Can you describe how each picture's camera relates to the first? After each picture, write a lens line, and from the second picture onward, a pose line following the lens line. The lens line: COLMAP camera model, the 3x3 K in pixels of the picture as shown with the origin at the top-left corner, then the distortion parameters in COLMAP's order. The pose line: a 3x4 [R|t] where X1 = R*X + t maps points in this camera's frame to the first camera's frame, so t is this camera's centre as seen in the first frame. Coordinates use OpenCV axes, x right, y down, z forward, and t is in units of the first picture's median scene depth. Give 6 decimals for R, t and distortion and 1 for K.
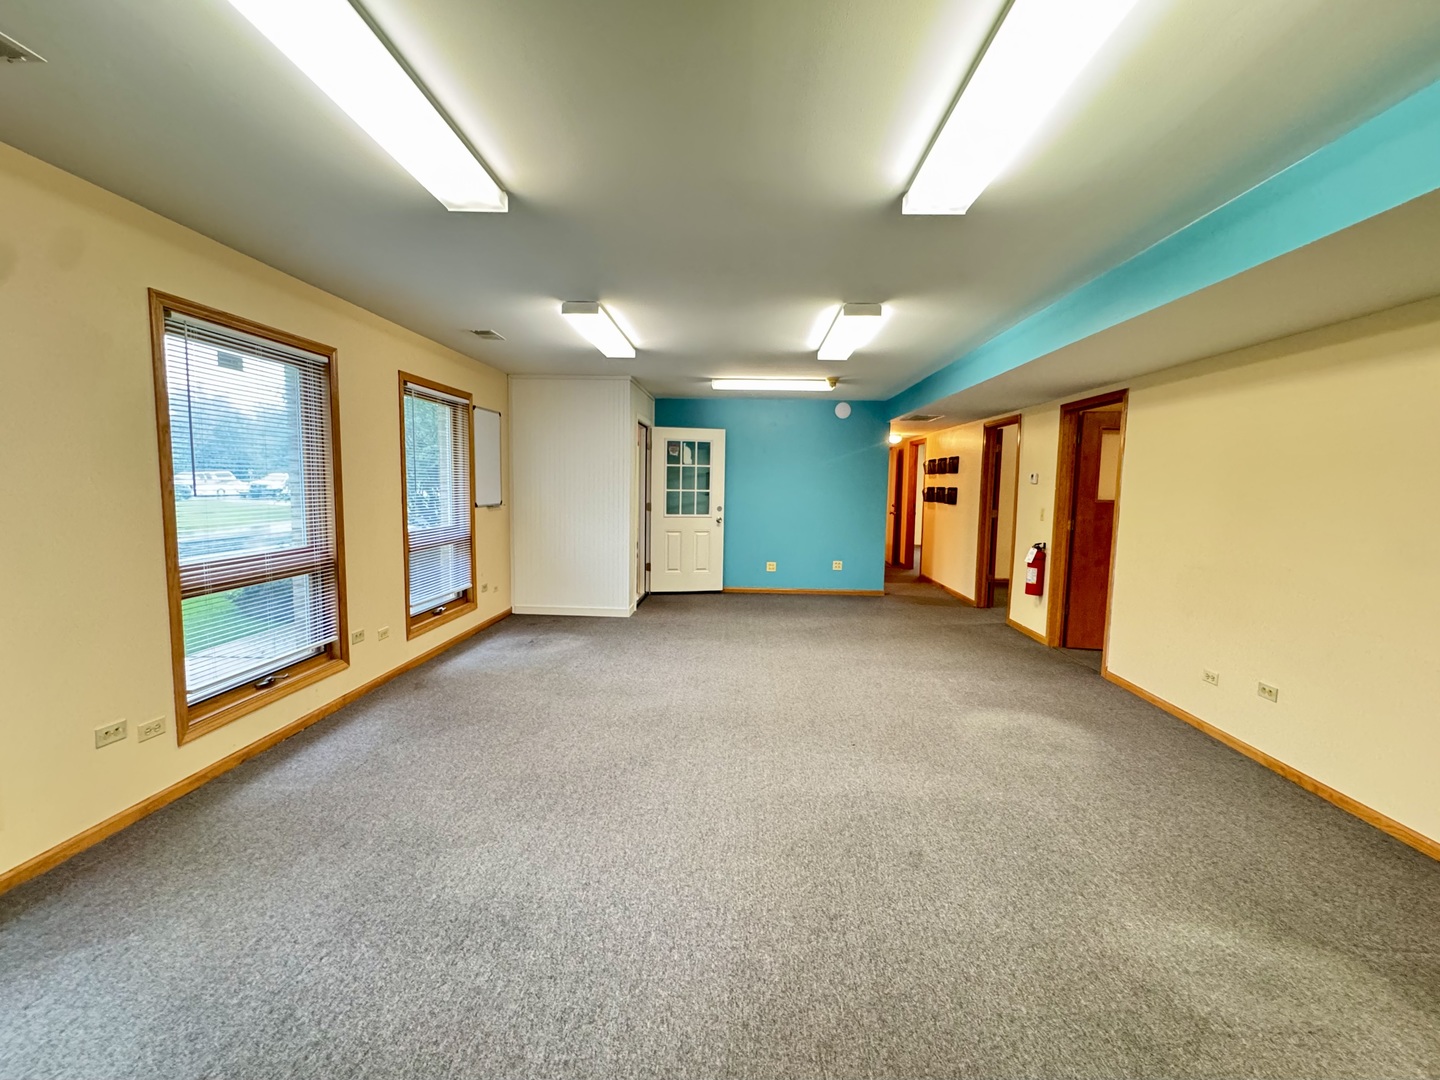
lens RADIAL K [[633.4, 0, 715.5], [0, 633.4, 536.5], [0, 0, 1]] dist [-0.004272, 0.001041]
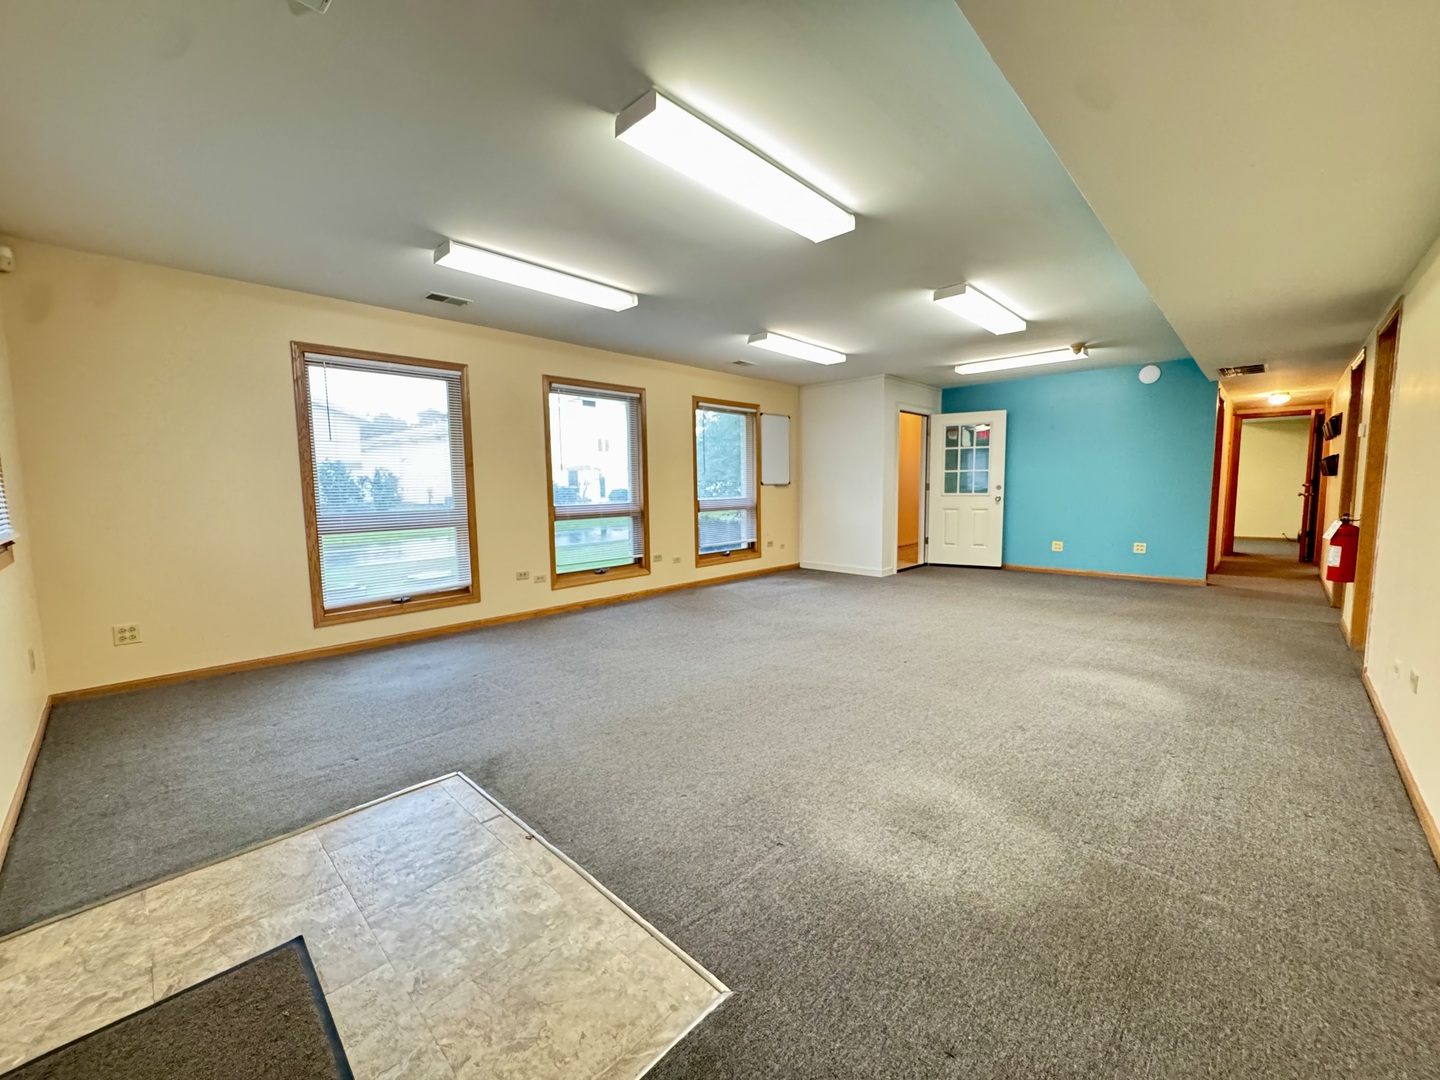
lens RADIAL K [[586.4, 0, 702.2], [0, 586.4, 542.0], [0, 0, 1]] dist [-0.006584, 0.000772]
pose [[0.736290, 0.041888, -0.675369, 0.423498], [-0.034424, 0.999108, 0.024438, 0.054719], [0.675790, 0.005256, 0.737075, -0.051230]]
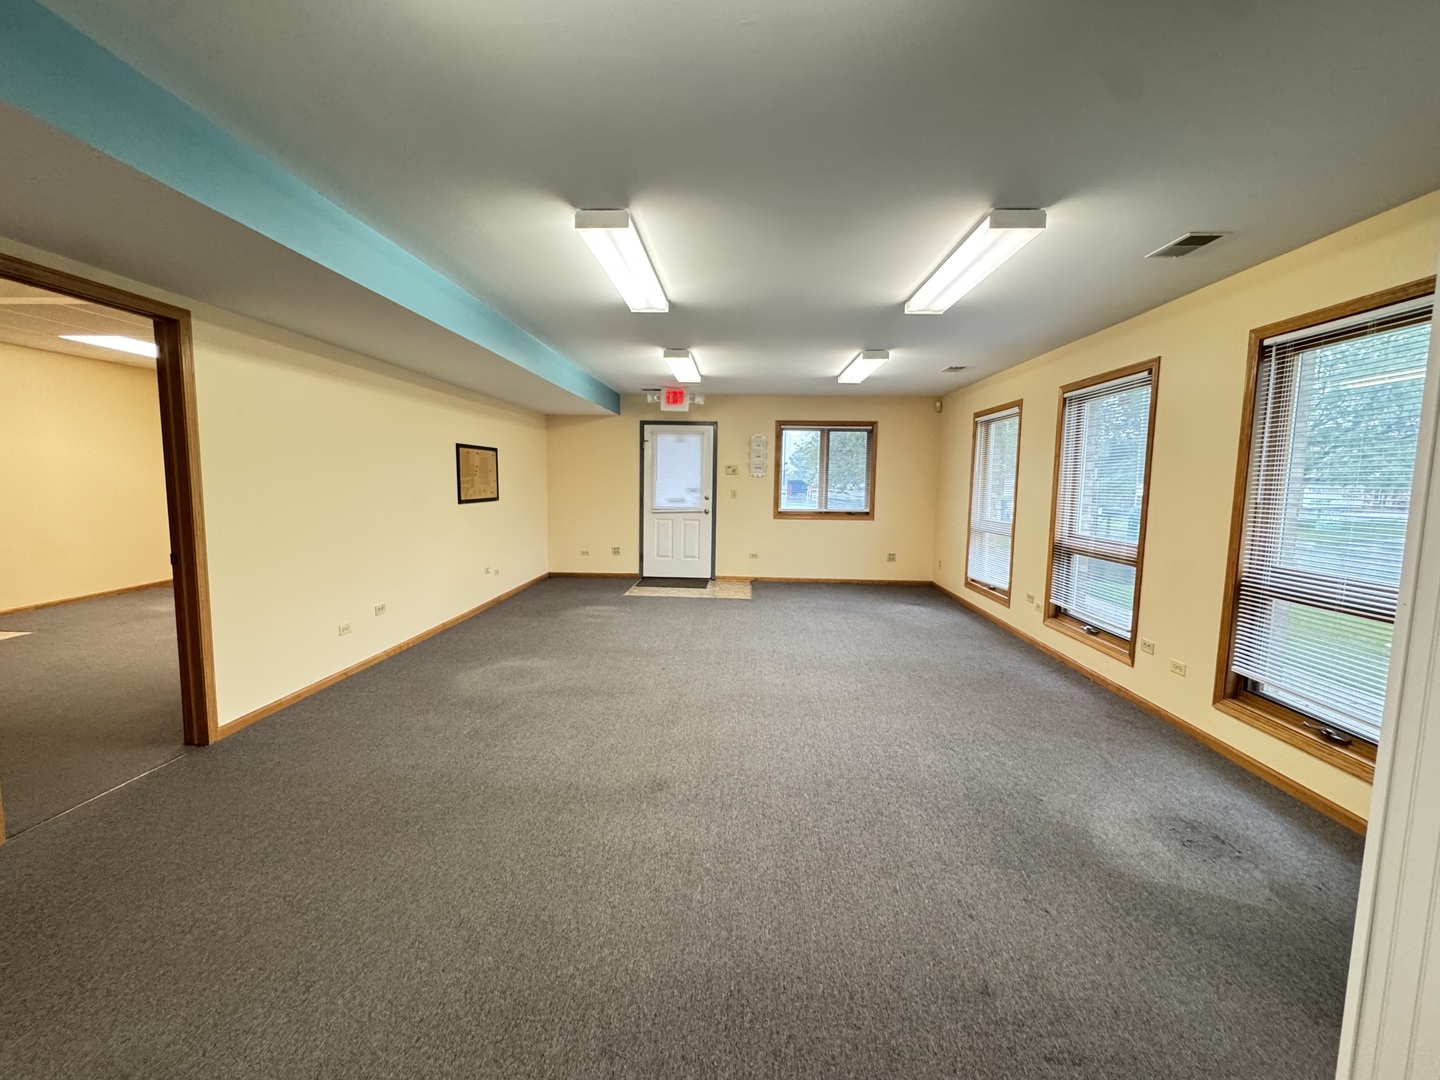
lens RADIAL K [[586.4, 0, 731.0], [0, 586.4, 537.4], [0, 0, 1]] dist [-0.006584, 0.000772]
pose [[-0.999154, -0.031128, -0.026875, 0.074129], [-0.035487, 0.982860, 0.180907, -0.107166], [0.020783, 0.181707, -0.983133, 1.355782]]
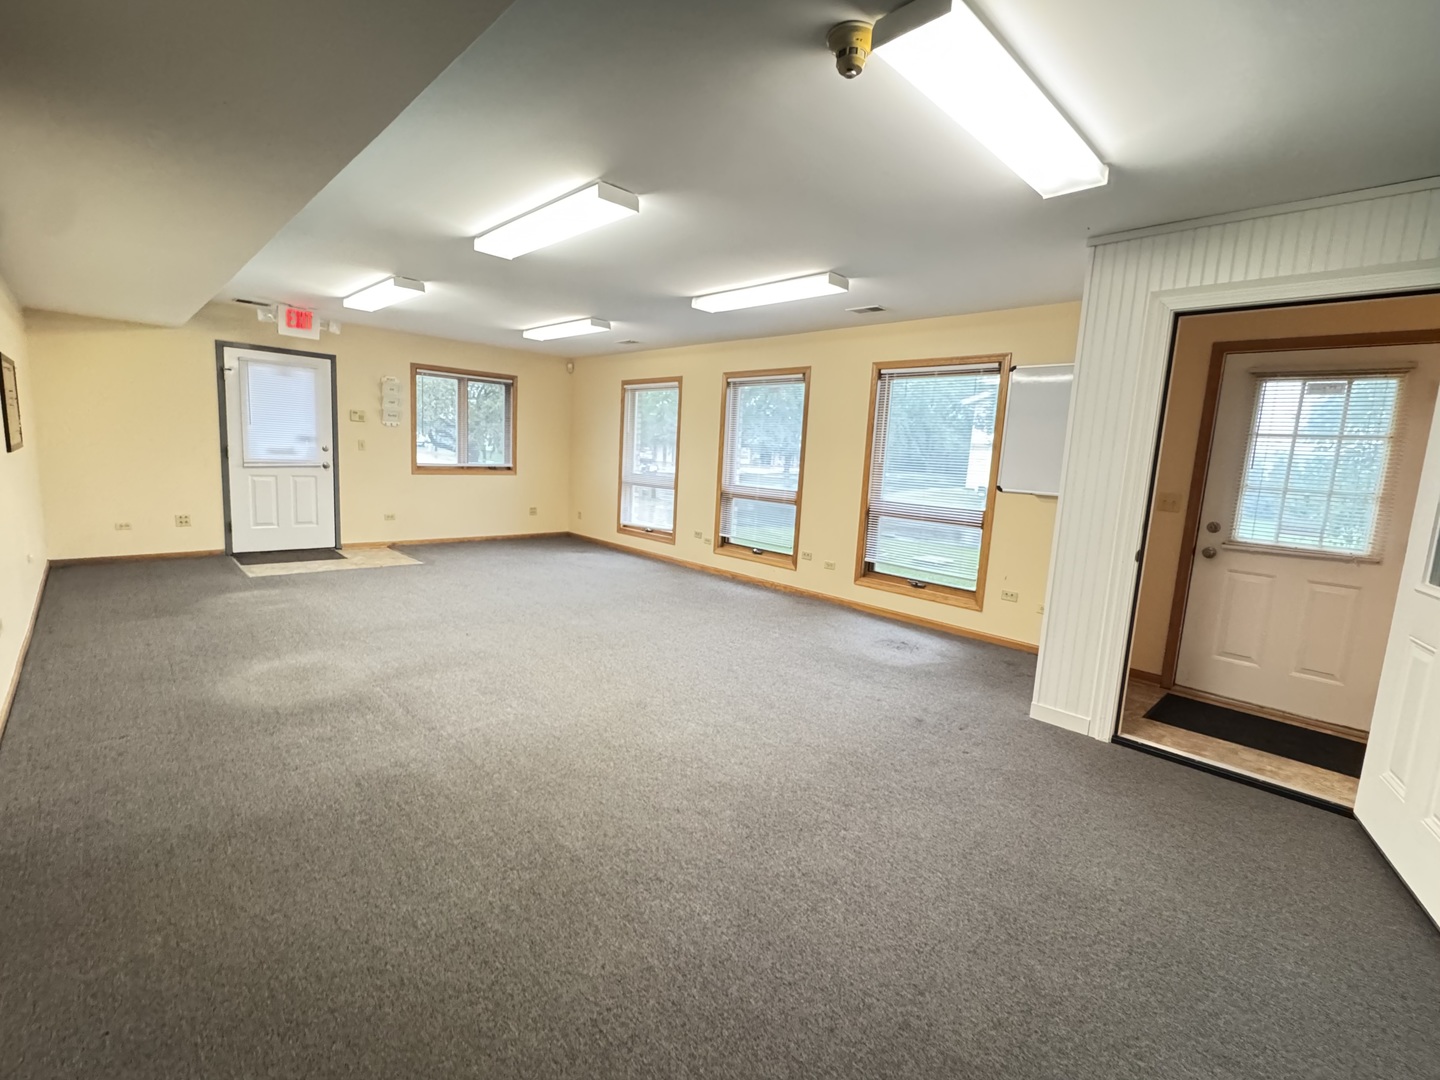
lens RADIAL K [[618.2, 0, 707.1], [0, 618.2, 536.1], [0, 0, 1]] dist [-0.003762, -0.000177]
pose [[-0.687039, 0.046046, -0.725161, 0.483097], [-0.126734, 0.975100, 0.181987, -0.090840], [0.715483, 0.216935, -0.664095, 1.323676]]
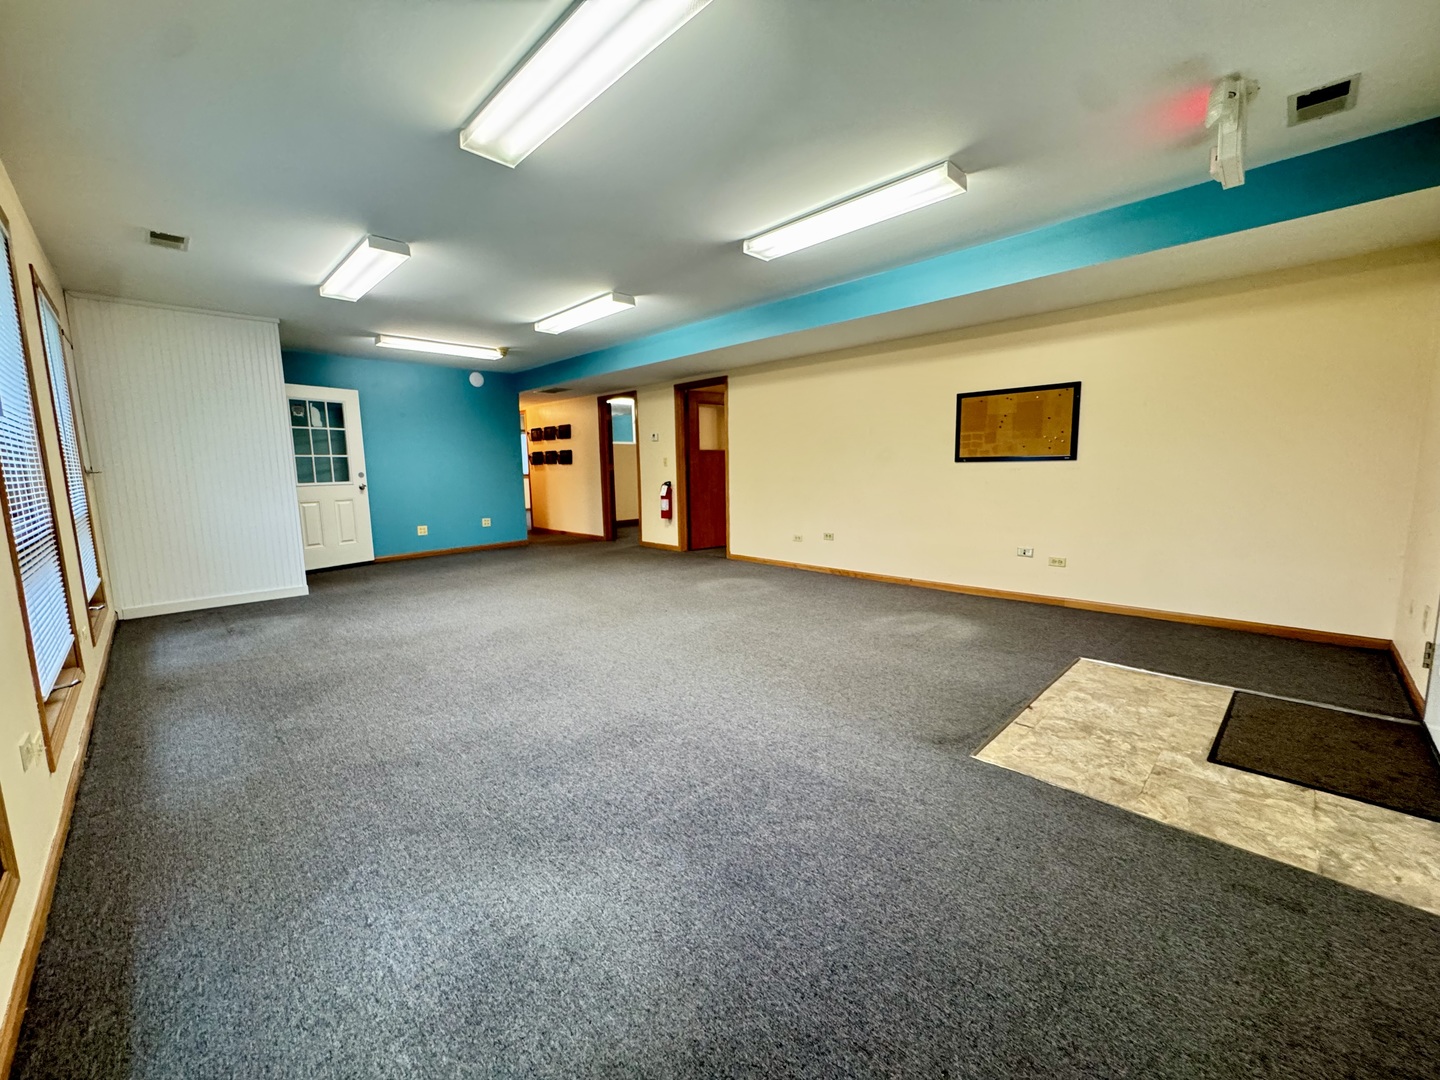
lens RADIAL K [[586.4, 0, 731.9], [0, 586.4, 544.6], [0, 0, 1]] dist [-0.006584, 0.000772]
pose [[0.663254, -0.129887, 0.737037, -0.401957], [0.094127, 0.991482, 0.090024, 0.046840], [-0.742451, 0.009666, 0.669830, 0.000355]]
